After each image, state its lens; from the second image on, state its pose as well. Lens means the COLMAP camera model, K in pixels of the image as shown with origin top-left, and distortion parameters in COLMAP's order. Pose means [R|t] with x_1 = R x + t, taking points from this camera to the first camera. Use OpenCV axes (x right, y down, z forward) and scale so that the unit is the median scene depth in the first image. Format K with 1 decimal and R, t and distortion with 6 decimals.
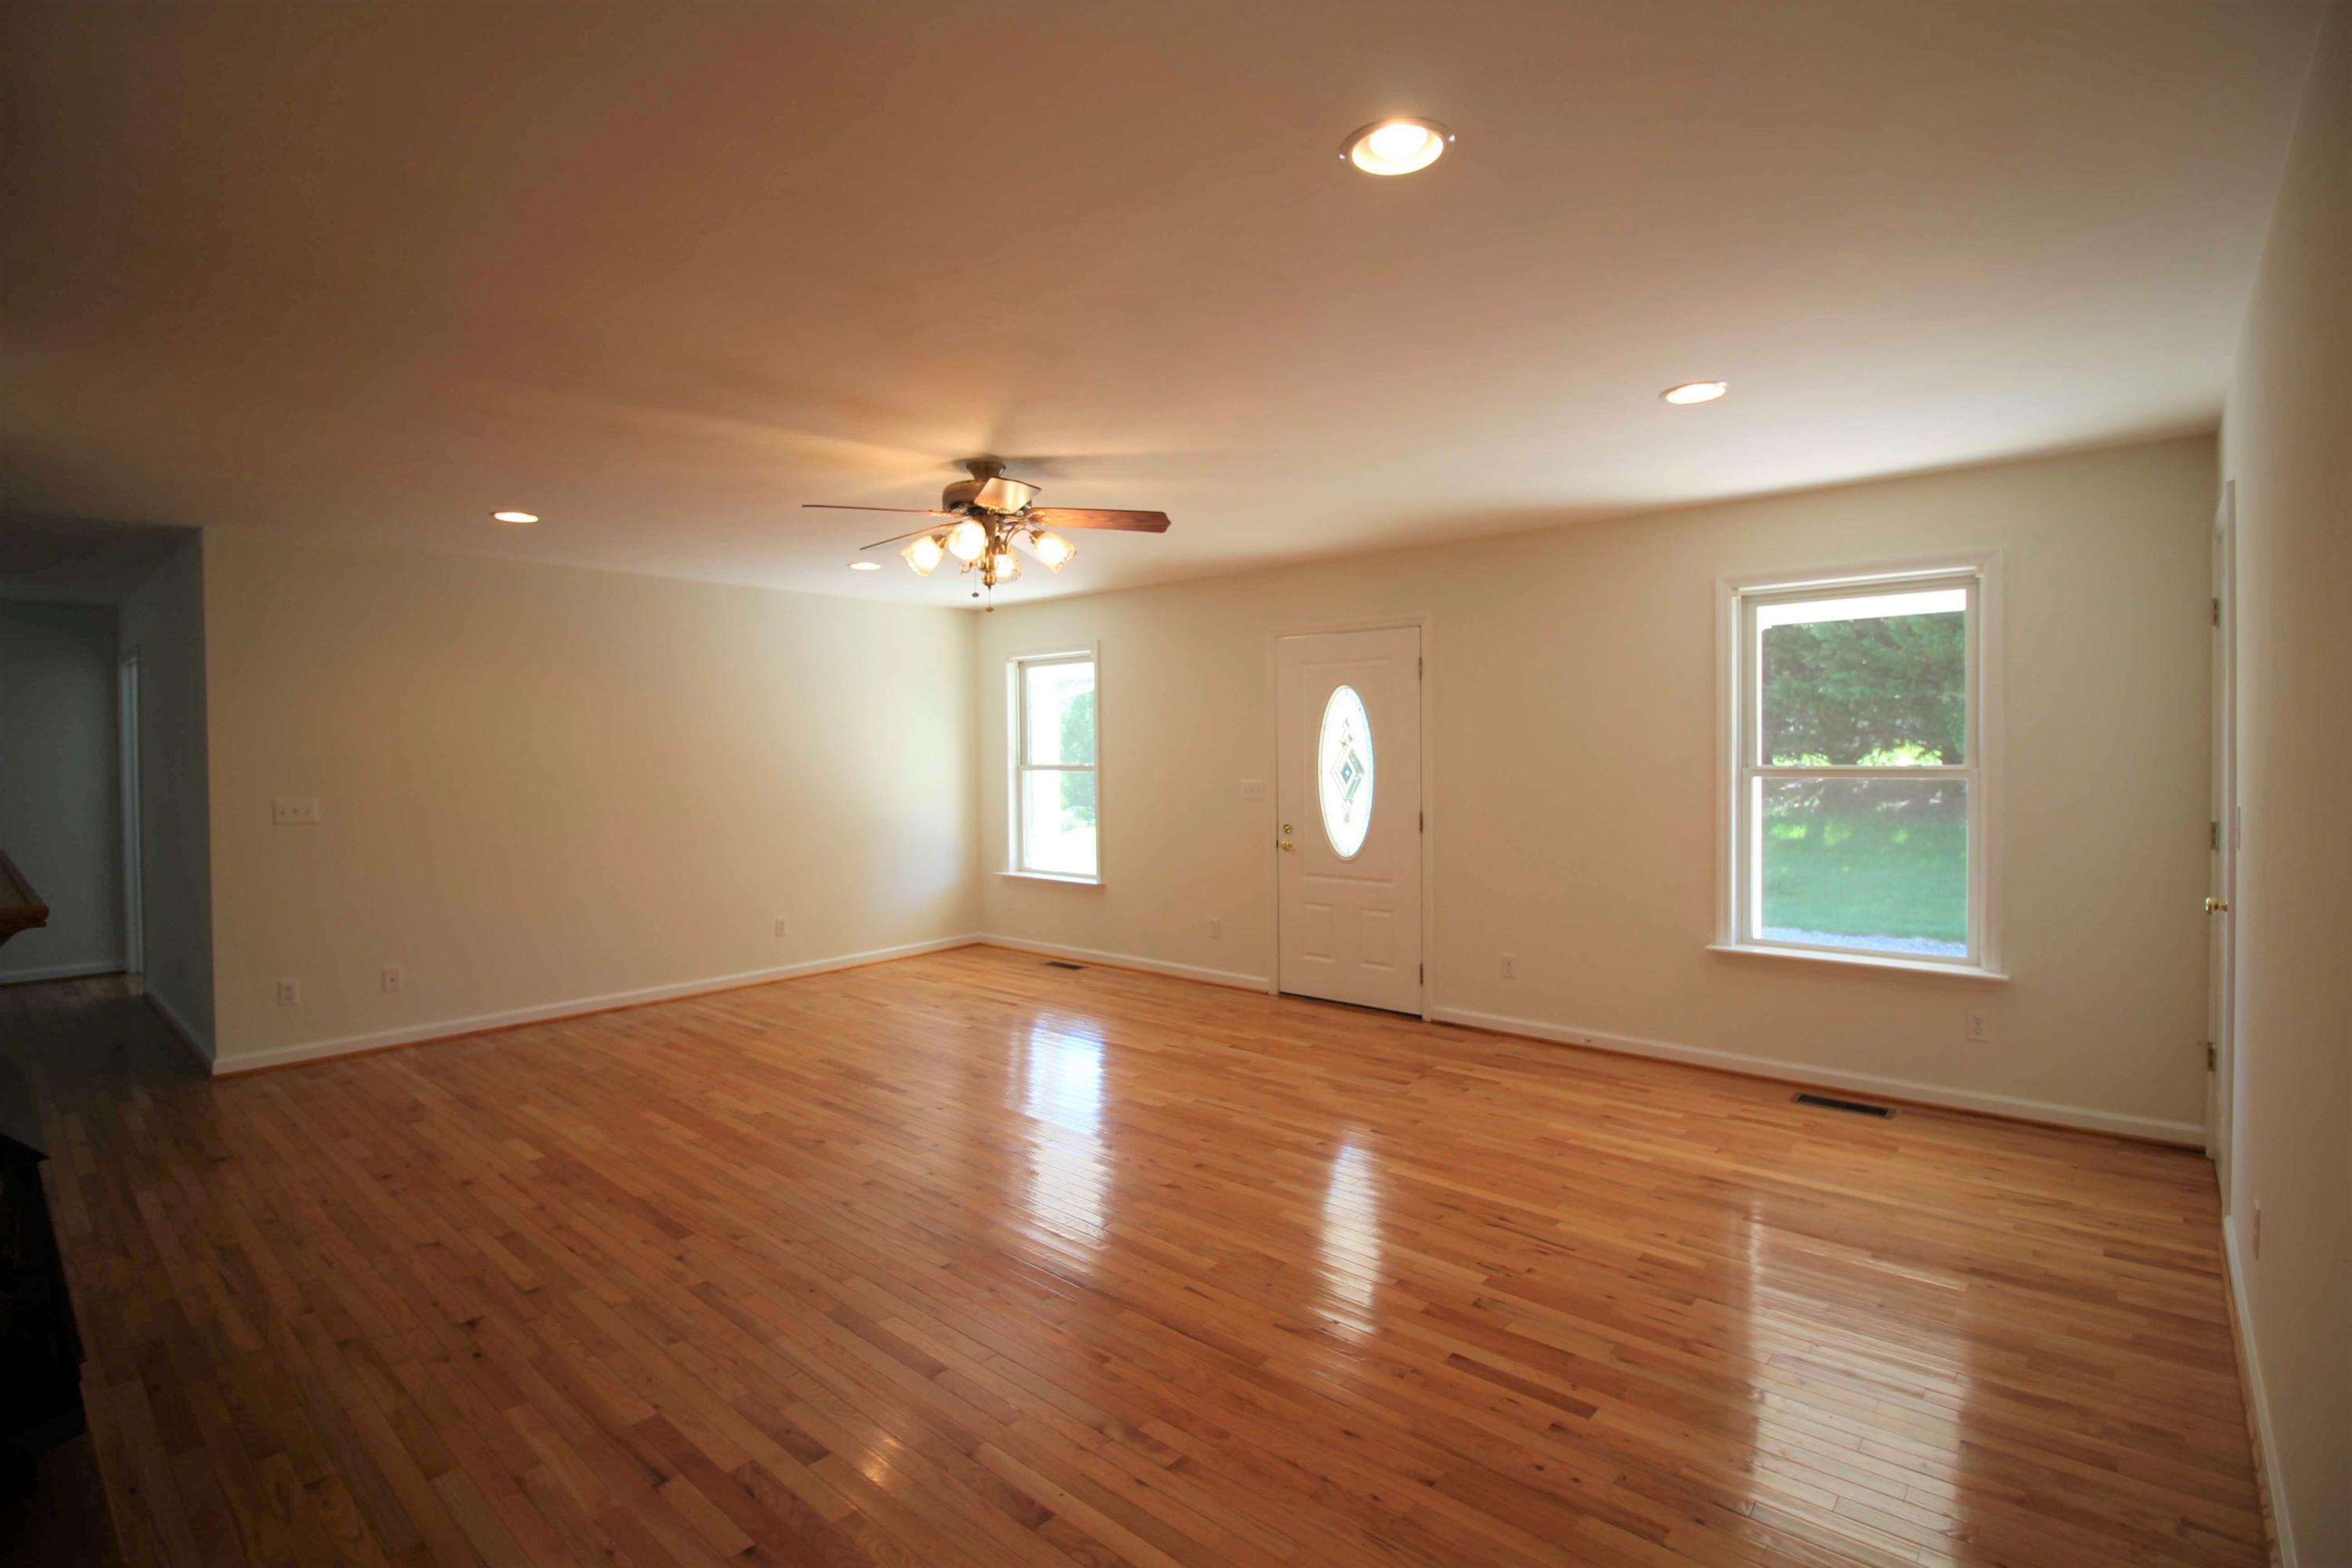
lens RADIAL K [[1092.0, 0, 1175.8], [0, 1092.0, 771.9], [0, 0, 1]] dist [0.002564, -0.010267]
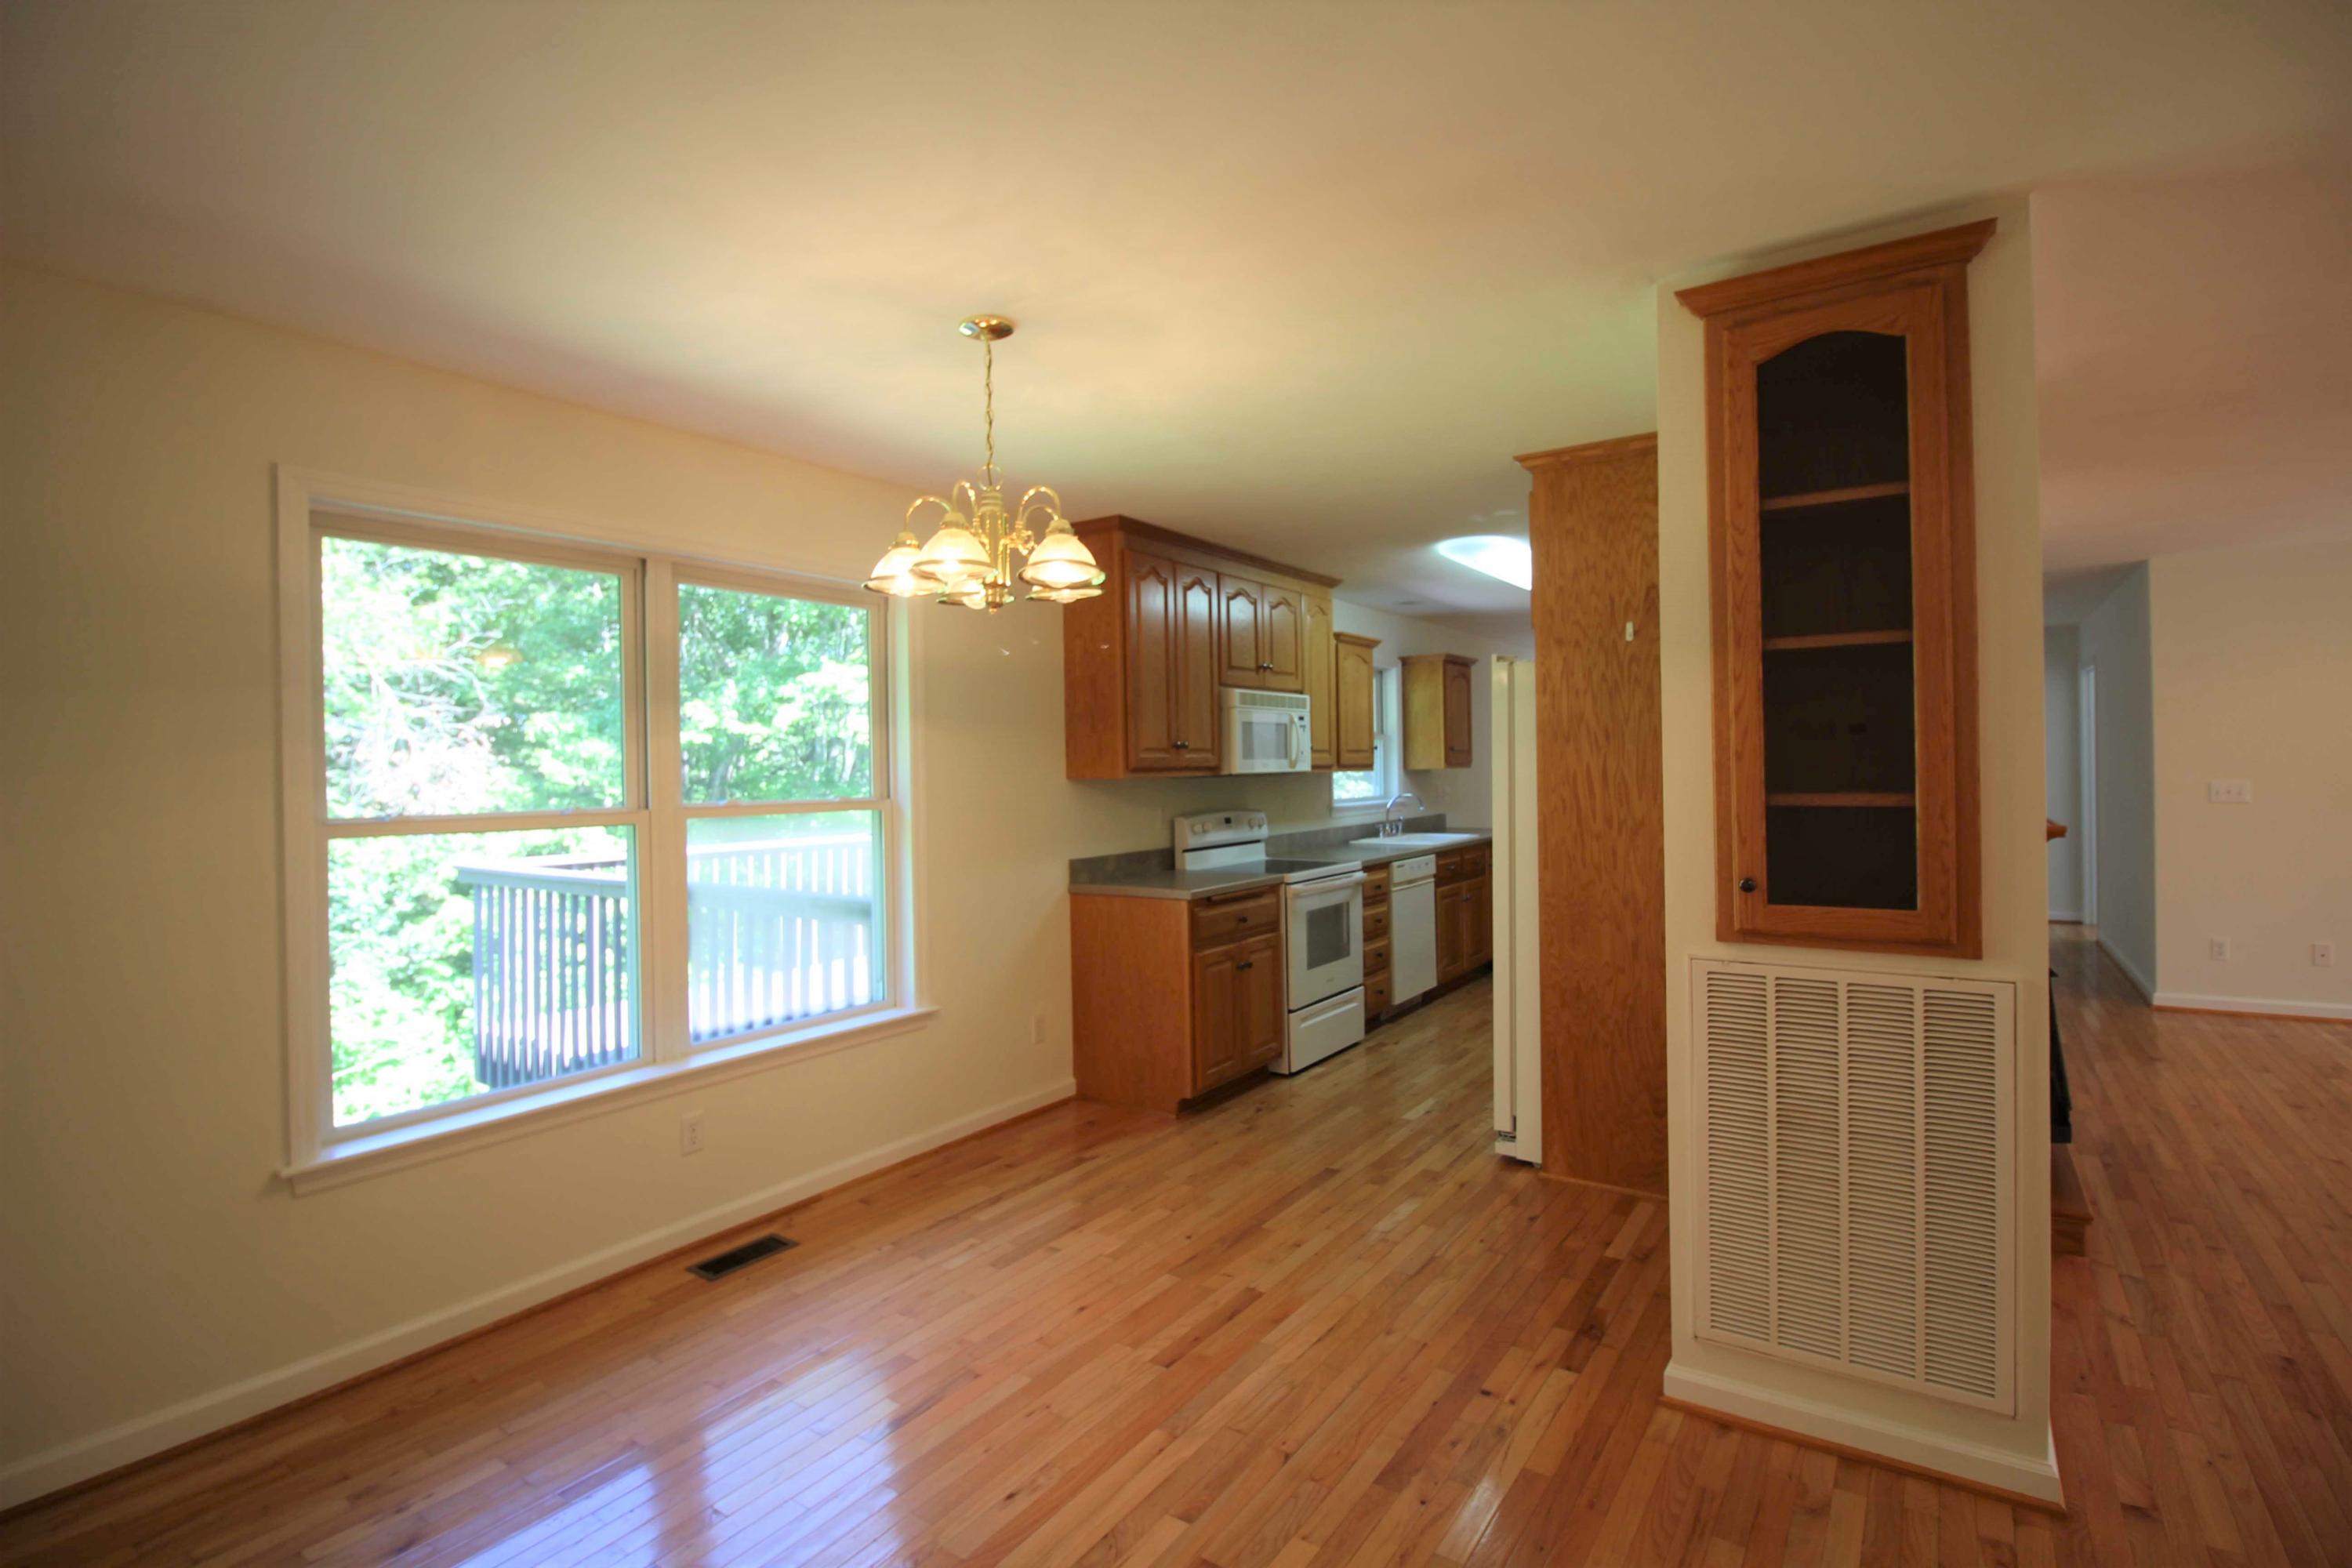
lens RADIAL K [[1092.0, 0, 1175.8], [0, 1092.0, 771.9], [0, 0, 1]] dist [0.002564, -0.010267]
pose [[0.111526, 0.006980, -0.993737, 0.259473], [0.002306, 0.999971, 0.007283, 0.005307], [0.993759, -0.003104, 0.111507, -0.290446]]
